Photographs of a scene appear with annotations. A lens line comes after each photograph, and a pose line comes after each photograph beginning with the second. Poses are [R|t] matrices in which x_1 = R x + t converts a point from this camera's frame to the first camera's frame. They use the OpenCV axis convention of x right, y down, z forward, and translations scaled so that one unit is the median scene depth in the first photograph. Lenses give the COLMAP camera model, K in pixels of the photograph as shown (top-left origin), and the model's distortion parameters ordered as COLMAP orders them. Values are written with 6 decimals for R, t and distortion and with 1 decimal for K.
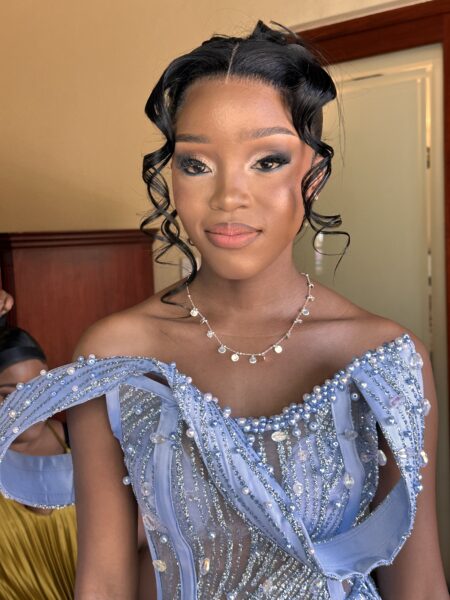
lens RADIAL K [[762.2, 0, 214.4], [0, 762.2, 290.1], [0, 0, 1]] dist [0.043583, -0.062523]
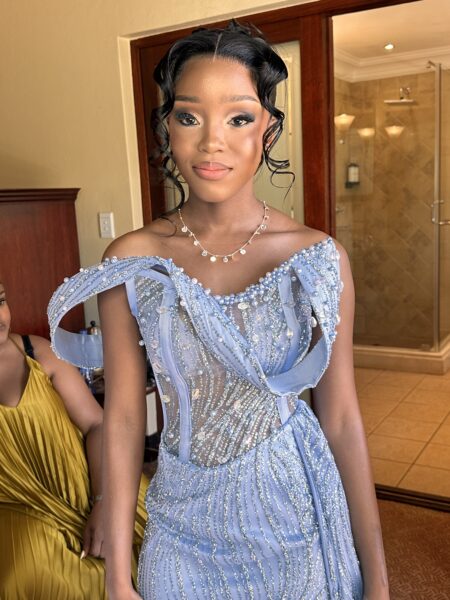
lens RADIAL K [[650.0, 0, 224.8], [0, 650.0, 301.6], [0, 0, 1]] dist [-0.006411, -0.007229]
pose [[0.999435, -0.023668, 0.023879, 0.018579], [0.021493, 0.995928, 0.087556, 0.069889], [-0.025854, -0.086993, 0.995873, -0.259365]]
